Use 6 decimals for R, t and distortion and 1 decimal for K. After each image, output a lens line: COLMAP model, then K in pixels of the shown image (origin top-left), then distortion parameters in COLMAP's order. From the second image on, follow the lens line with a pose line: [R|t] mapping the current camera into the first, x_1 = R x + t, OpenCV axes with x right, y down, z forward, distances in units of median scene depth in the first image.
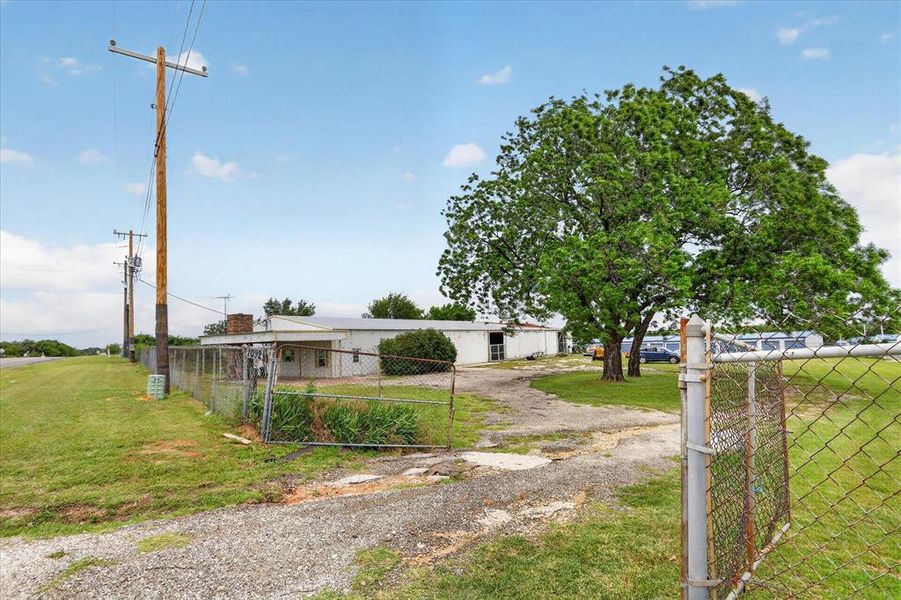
lens RADIAL K [[439.8, 0, 450.5], [0, 439.8, 300.0], [0, 0, 1]] dist [-0.030922, 0.000339]
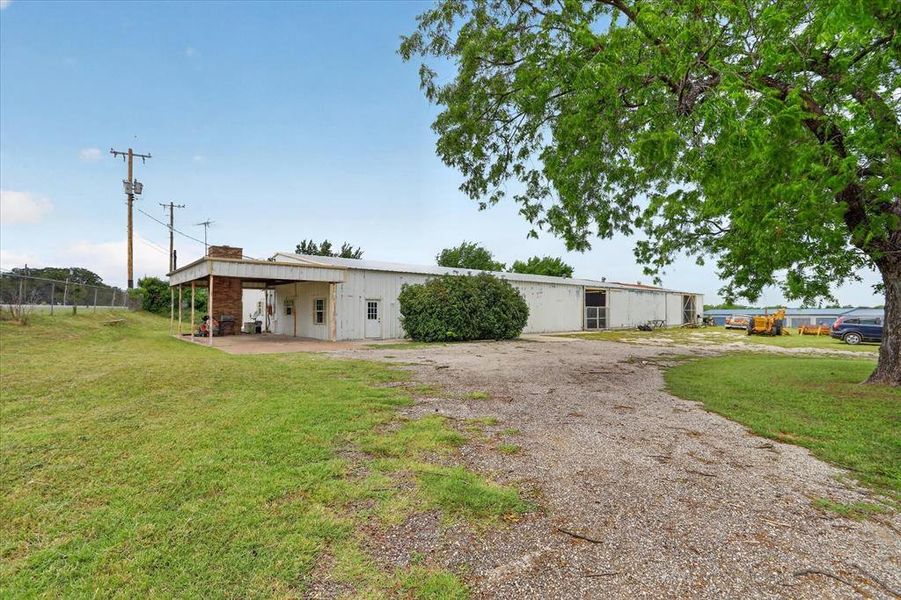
lens RADIAL K [[439.8, 0, 450.5], [0, 439.8, 300.0], [0, 0, 1]] dist [-0.030922, 0.000339]
pose [[0.974382, 0.033900, -0.222328, 0.038928], [-0.017383, 0.996969, 0.075831, 0.047087], [0.224225, -0.070023, 0.972018, 0.297894]]
